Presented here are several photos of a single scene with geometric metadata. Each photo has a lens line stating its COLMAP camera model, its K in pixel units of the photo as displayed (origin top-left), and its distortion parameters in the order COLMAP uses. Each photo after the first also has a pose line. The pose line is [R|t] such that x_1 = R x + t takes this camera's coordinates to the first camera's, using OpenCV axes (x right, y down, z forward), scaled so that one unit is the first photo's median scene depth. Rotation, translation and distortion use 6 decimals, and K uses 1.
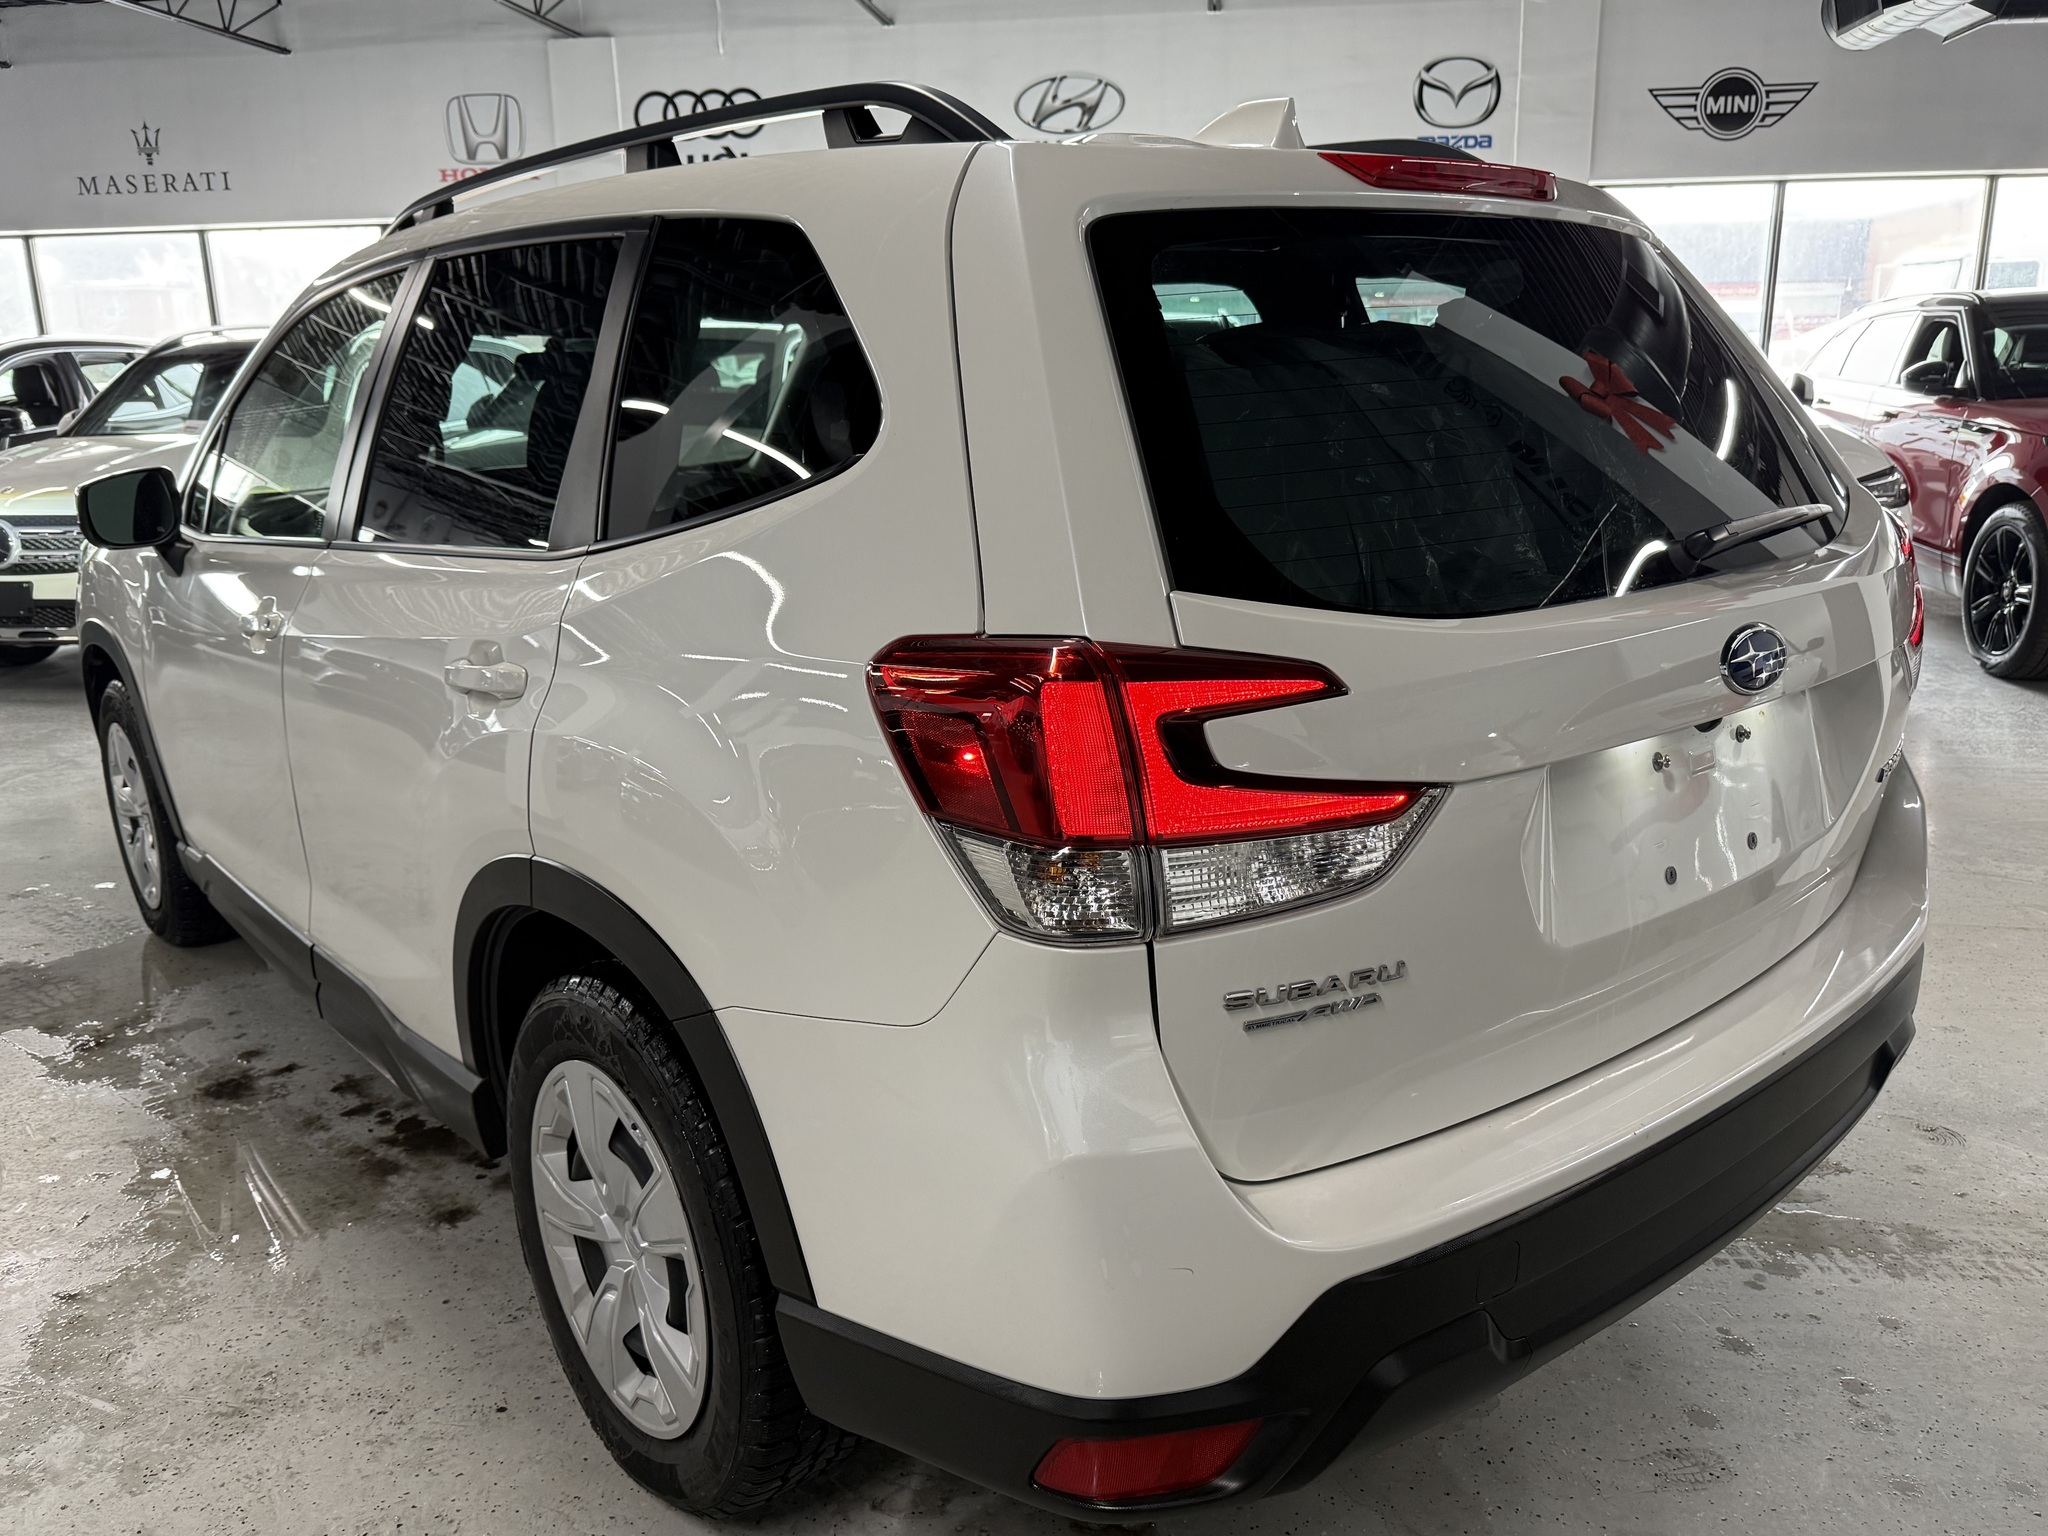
lens RADIAL K [[1575.0, 0, 1024.0], [0, 1575.0, 768.0], [0, 0, 1]] dist [-0.010503, 0.033397]
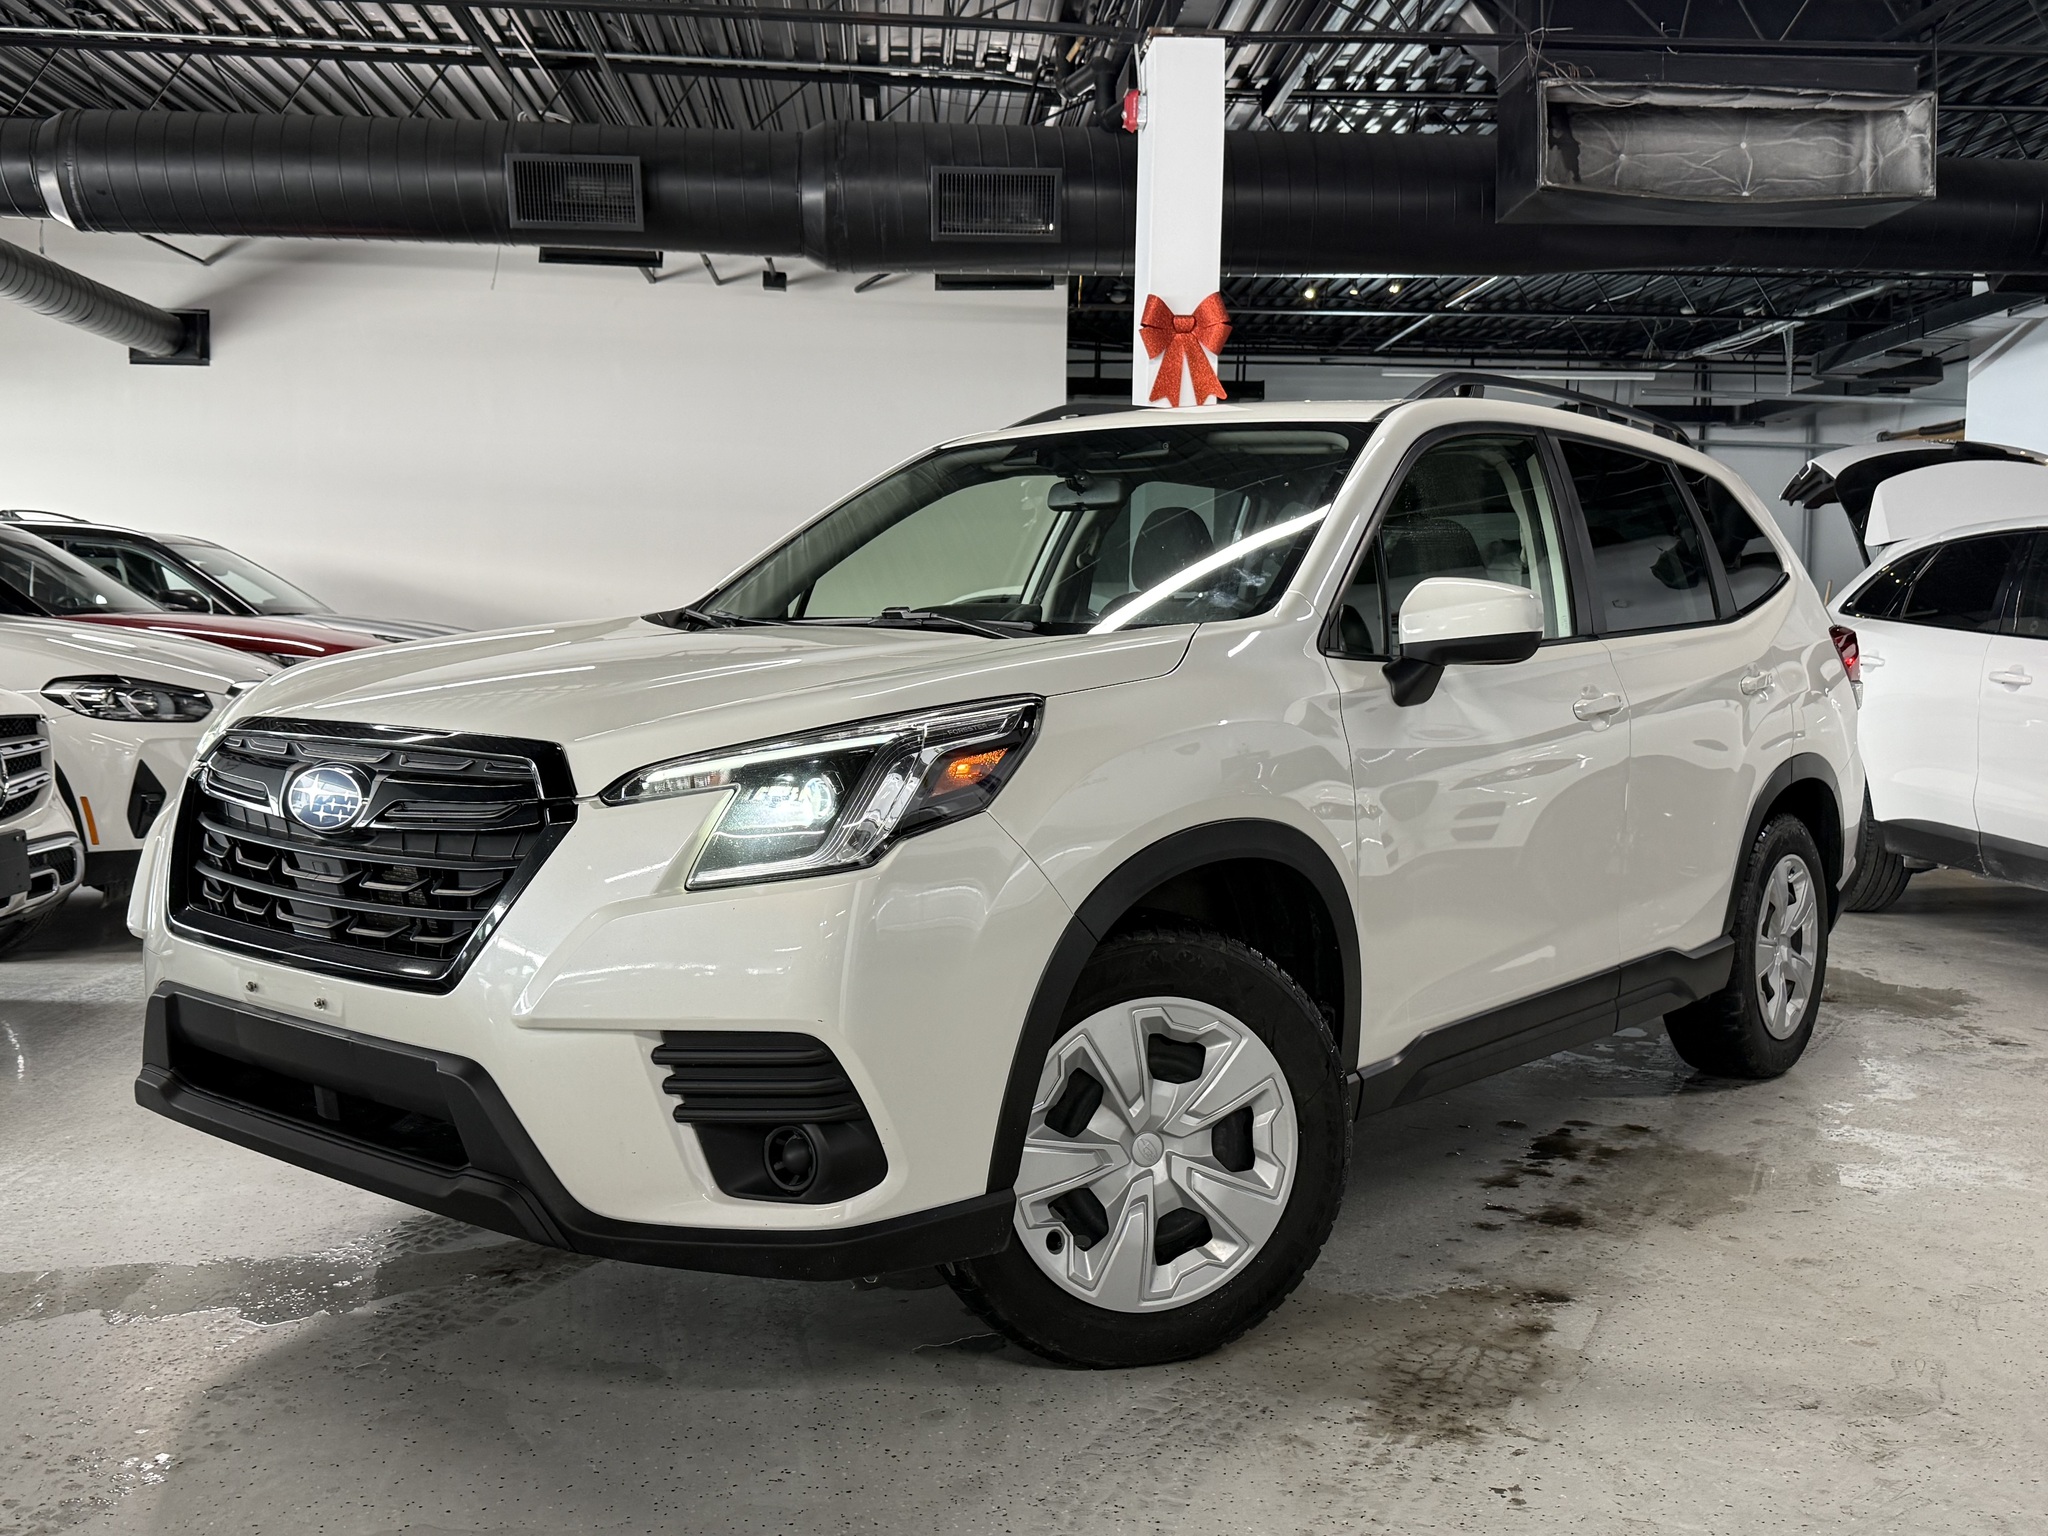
lens RADIAL K [[1920.3, 0, 1025.5], [0, 1920.3, 846.4], [0, 0, 1]] dist [0.000437, -0.005474]
pose [[-0.206601, -0.082404, 0.974949, -0.525570], [0.224879, 0.965772, 0.129282, -0.079968], [-0.952232, 0.245955, -0.180999, 0.495416]]
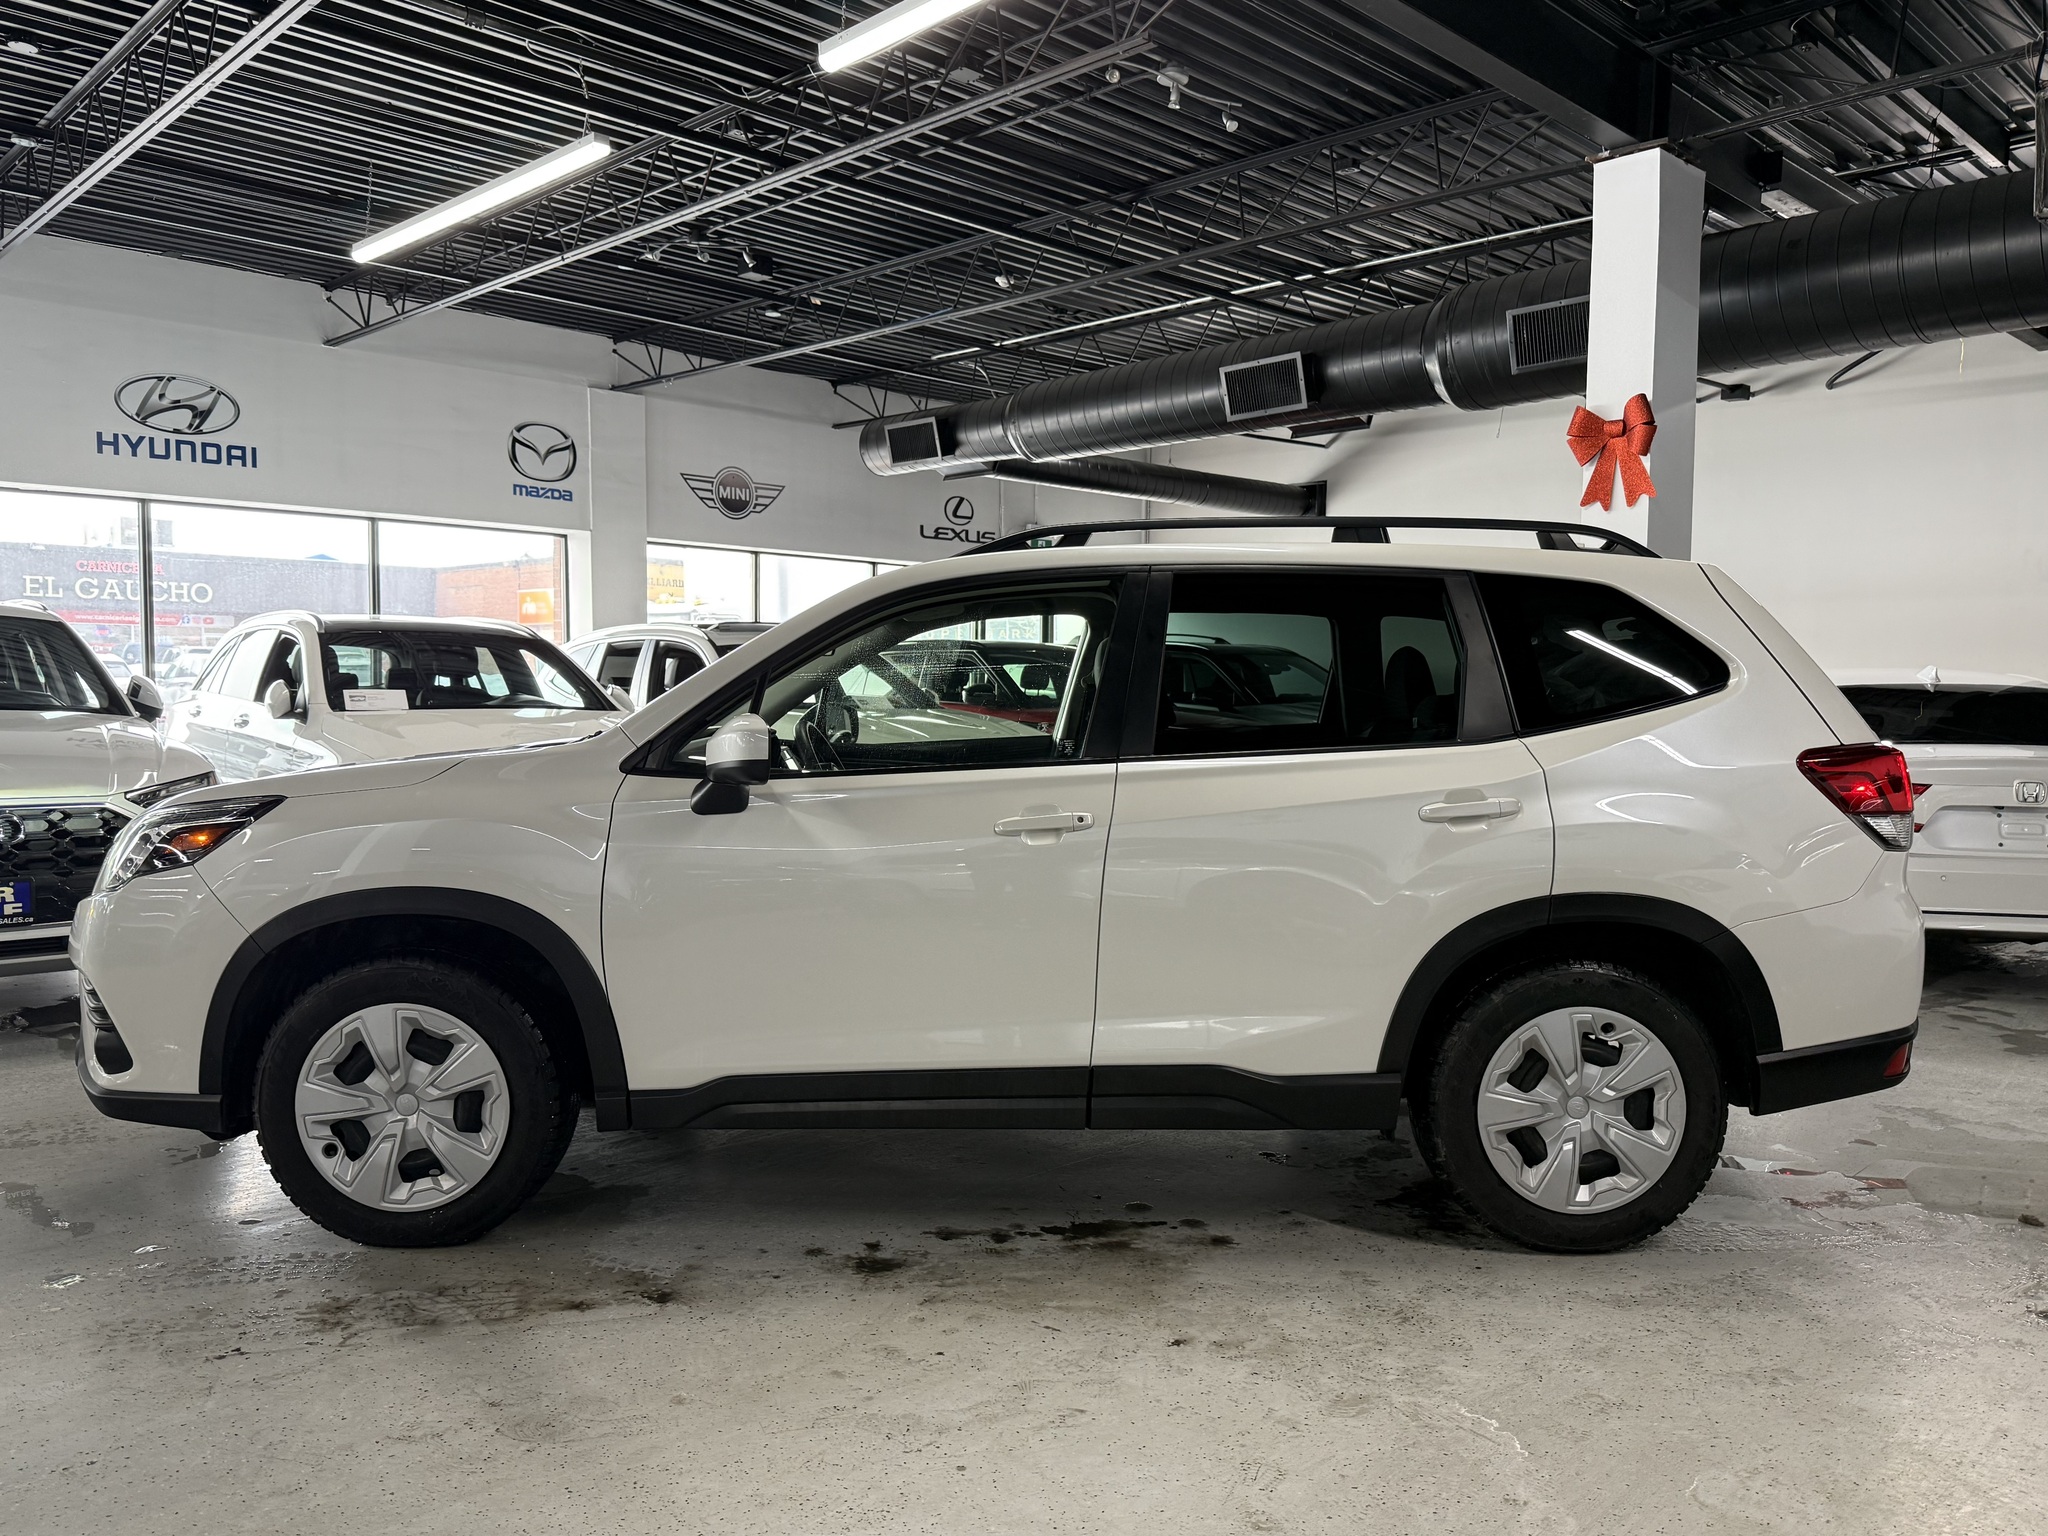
lens RADIAL K [[1535.4, 0, 1023.7], [0, 1535.4, 830.9], [0, 0, 1]] dist [0.004888, -0.043851]
pose [[0.618388, -0.047201, 0.784455, -0.430012], [0.174141, 0.981610, -0.078212, 0.002589], [-0.766337, 0.184971, 0.615235, 0.069073]]
